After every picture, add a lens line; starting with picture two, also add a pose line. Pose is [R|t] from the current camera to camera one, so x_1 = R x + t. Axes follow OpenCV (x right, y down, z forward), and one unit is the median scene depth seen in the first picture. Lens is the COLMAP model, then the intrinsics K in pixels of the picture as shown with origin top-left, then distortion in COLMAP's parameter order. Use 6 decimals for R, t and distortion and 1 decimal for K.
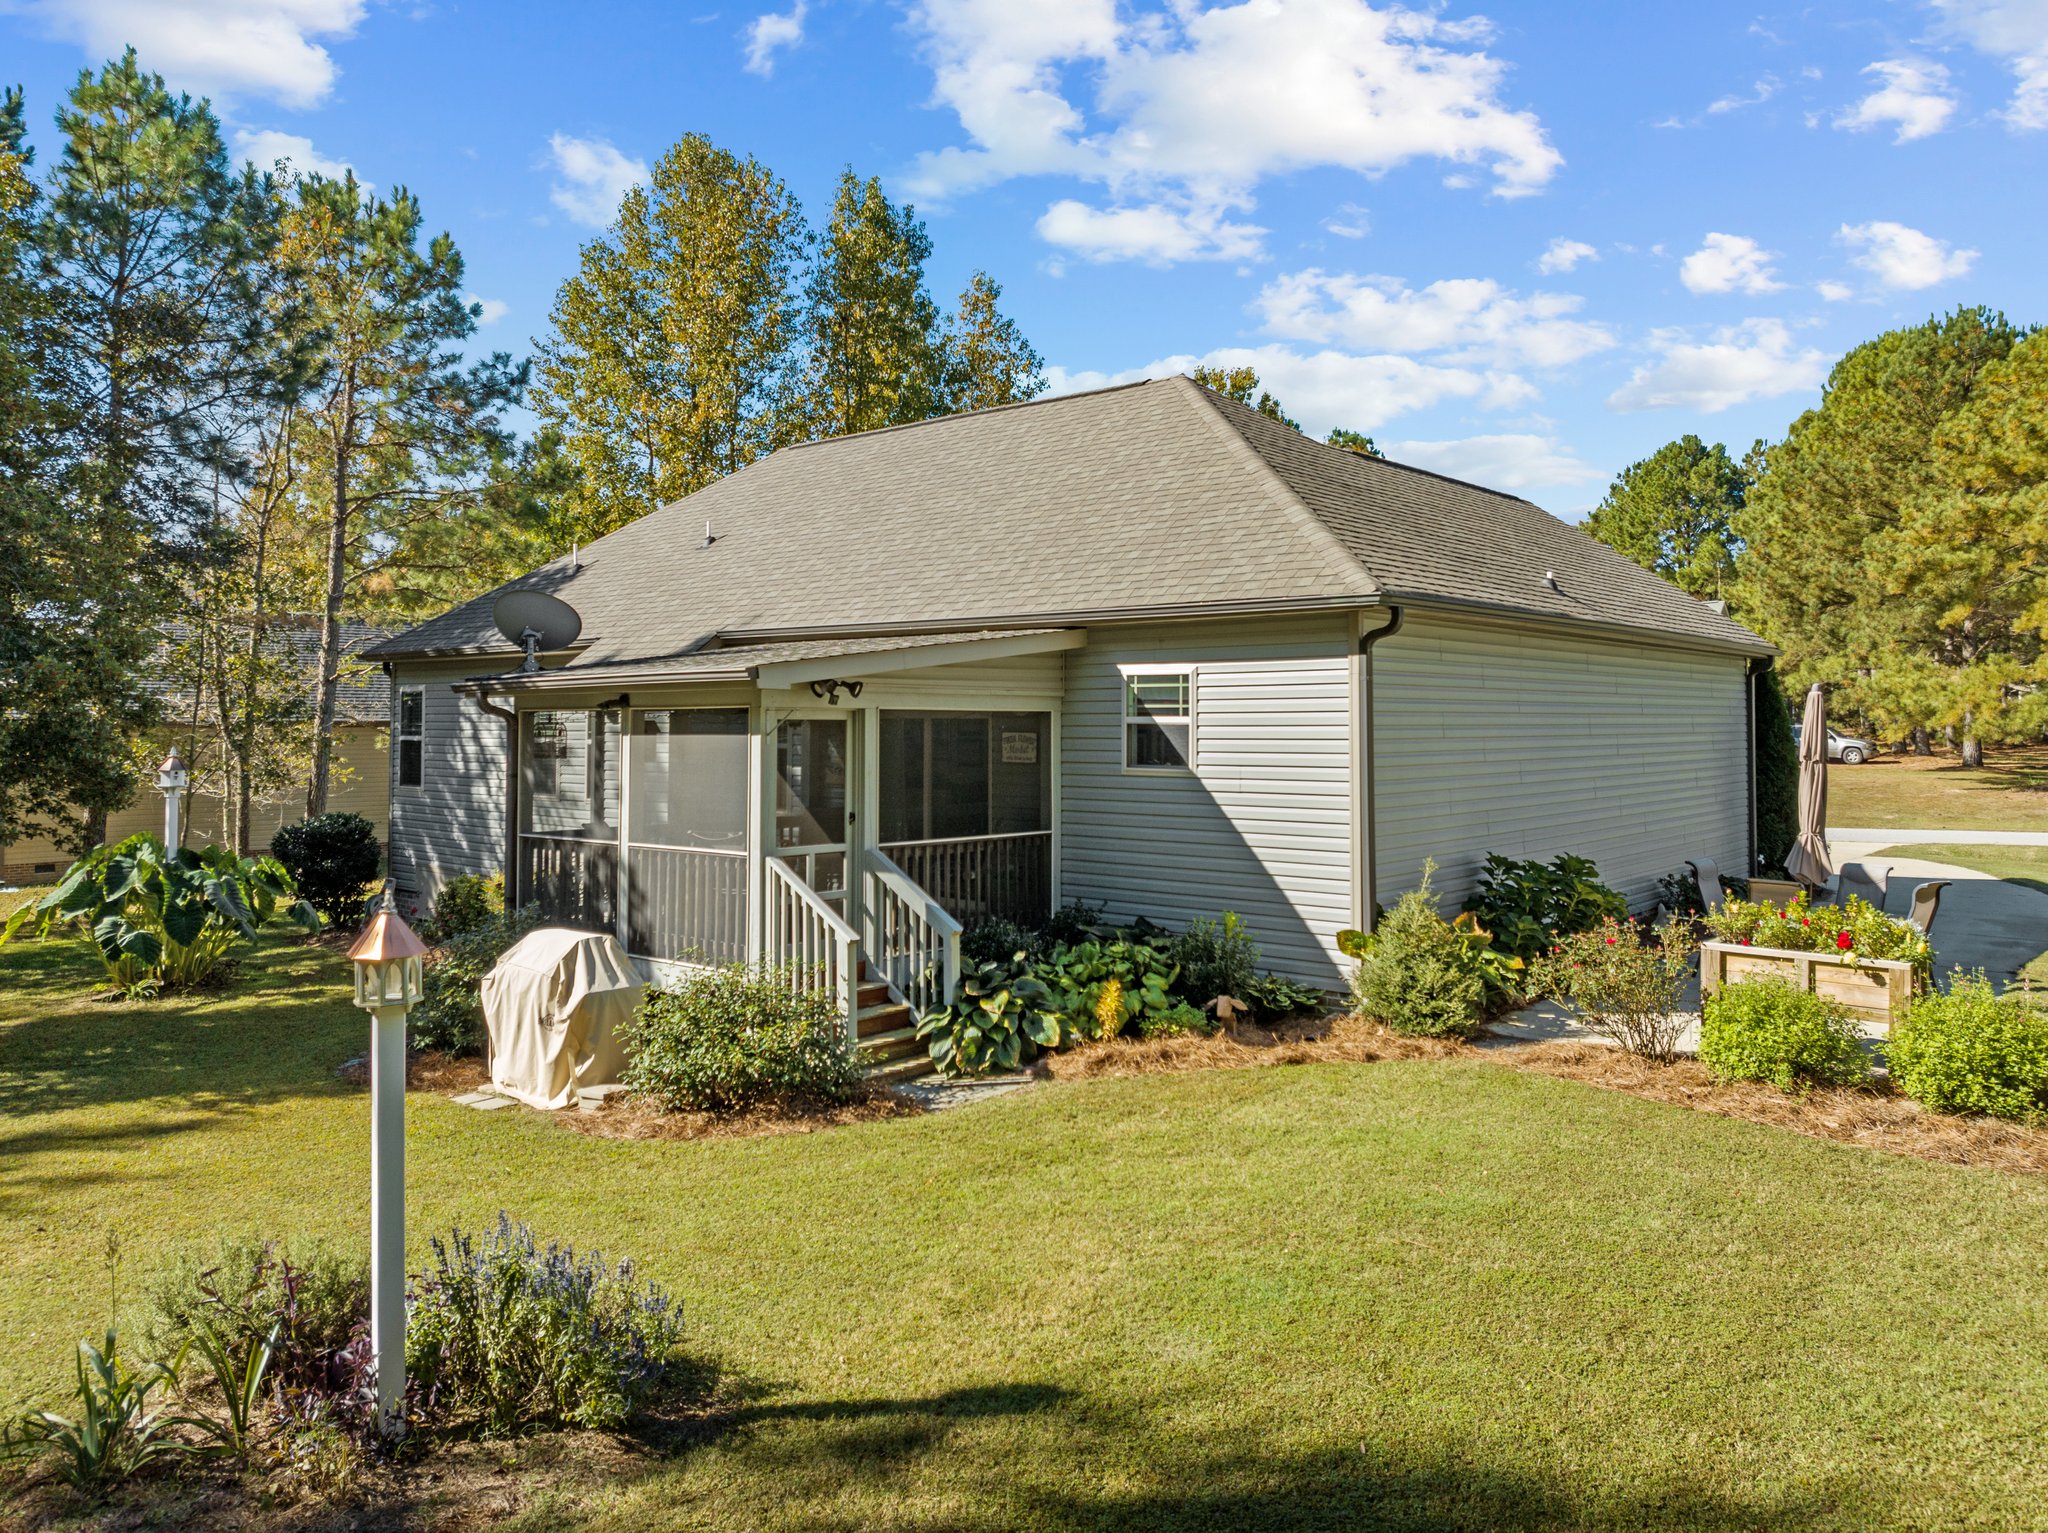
lens RADIAL K [[1434.1, 0, 1023.9], [0, 1434.1, 679.6], [0, 0, 1]] dist [-0.028679, -0.009909]
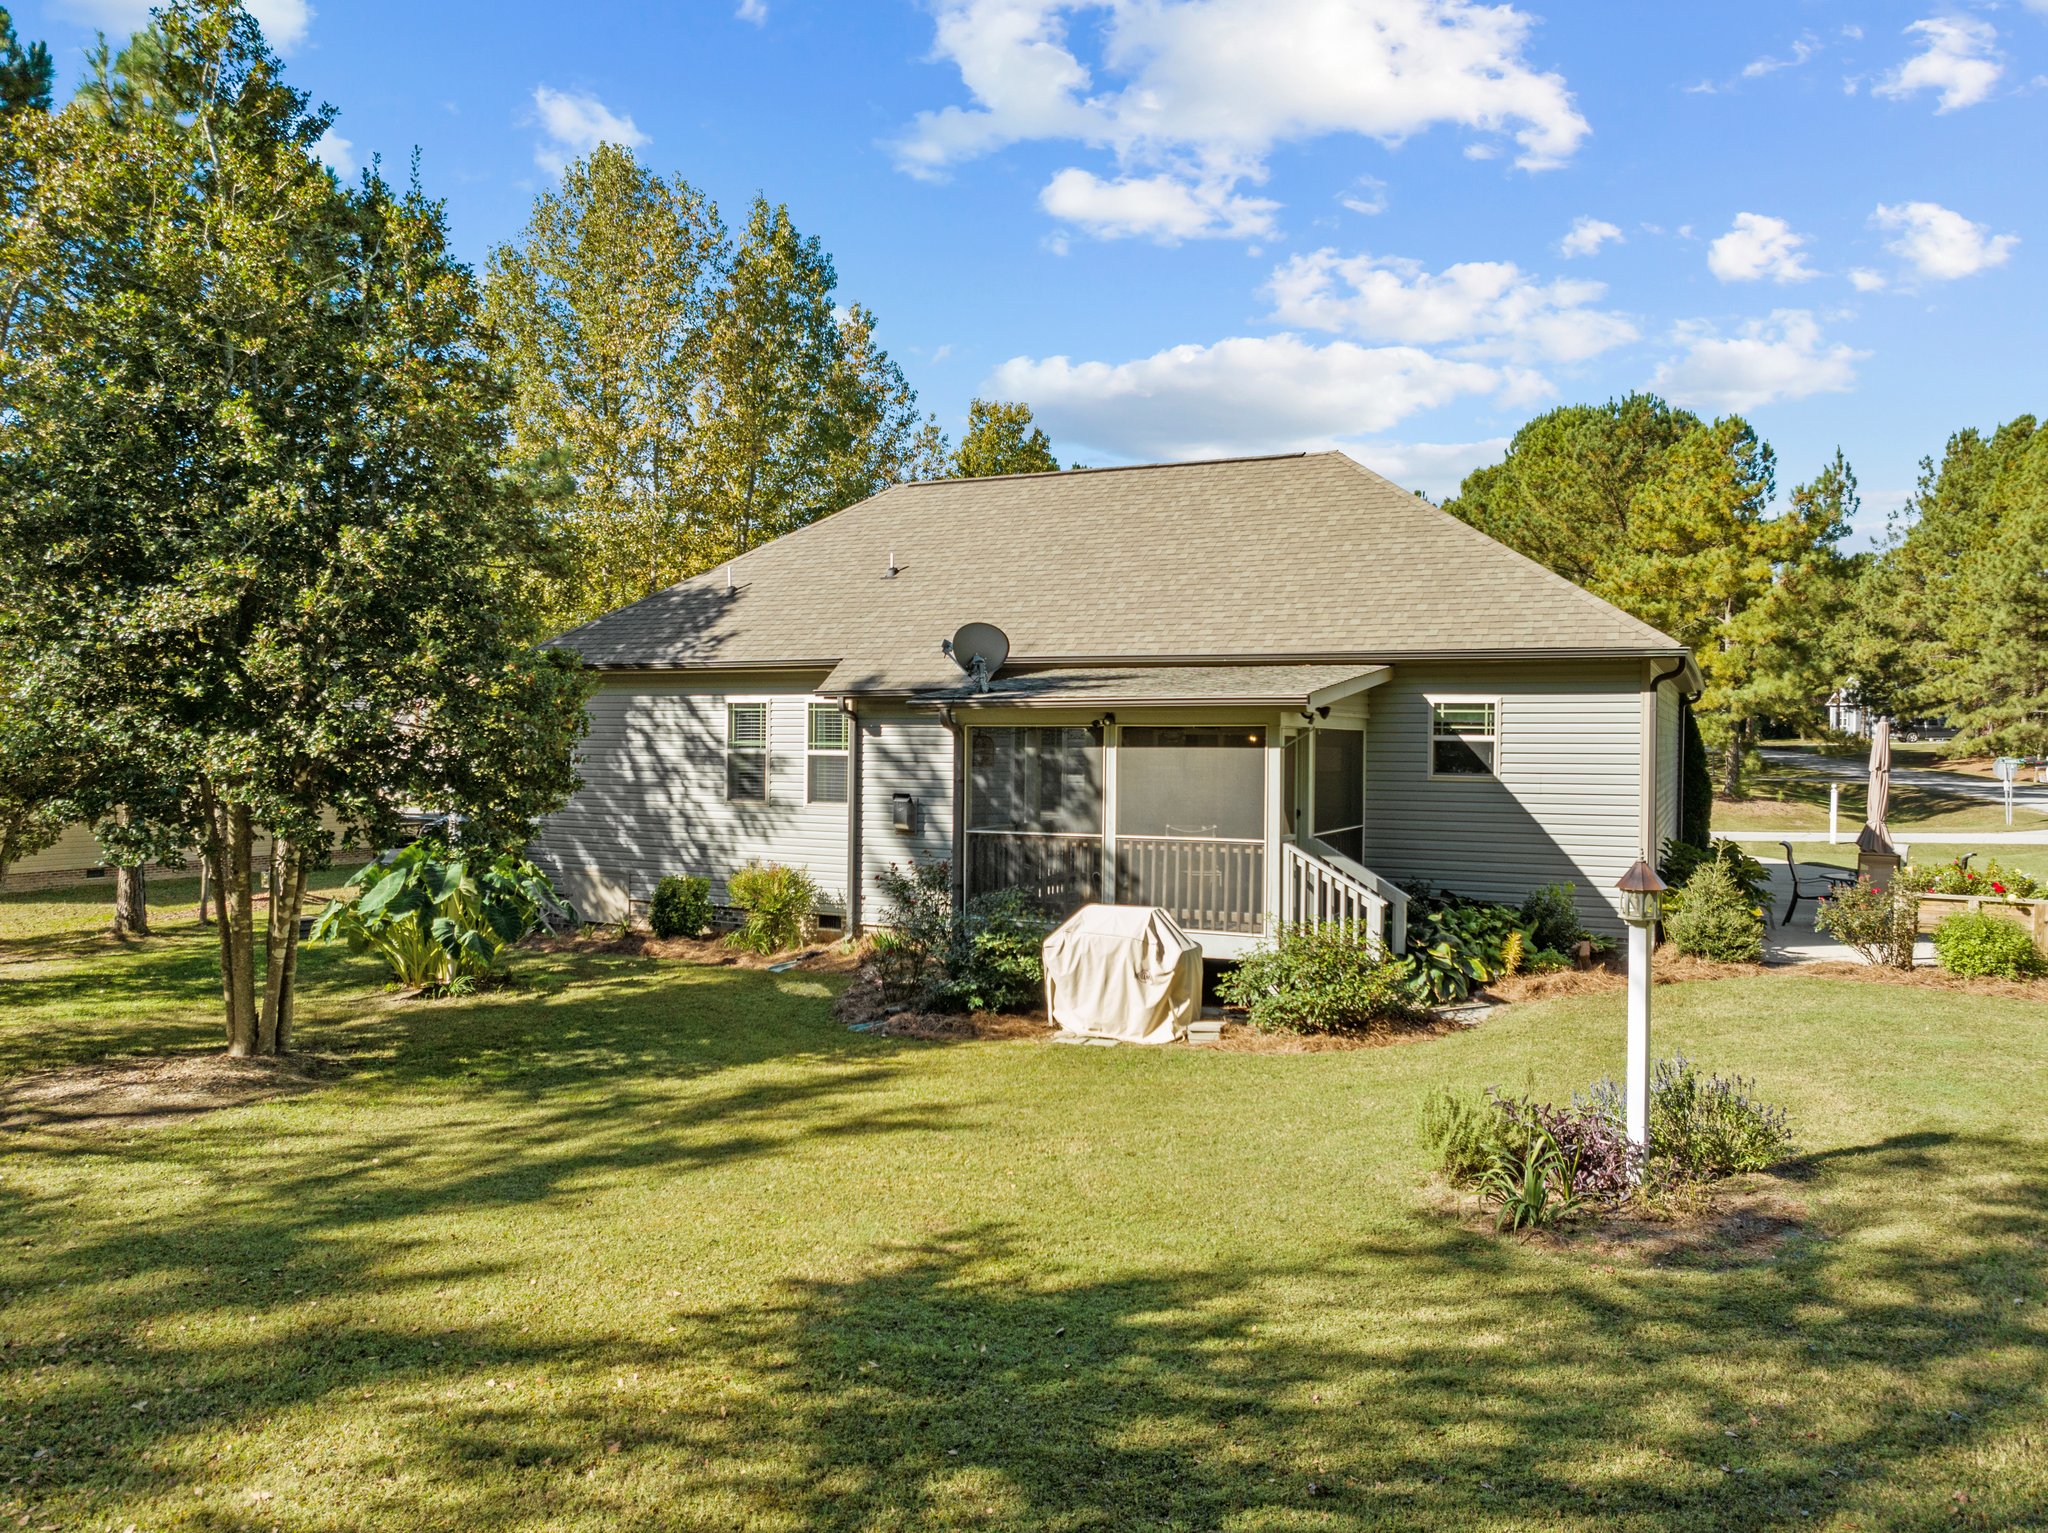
lens RADIAL K [[1434.1, 0, 980.8], [0, 1434.1, 763.2], [0, 0, 1]] dist [-0.028679, -0.009909]
pose [[0.968866, 0.003714, 0.247558, -0.438450], [-0.015732, 0.998790, 0.046587, -0.001748], [-0.247086, -0.049031, 0.967752, -0.097316]]
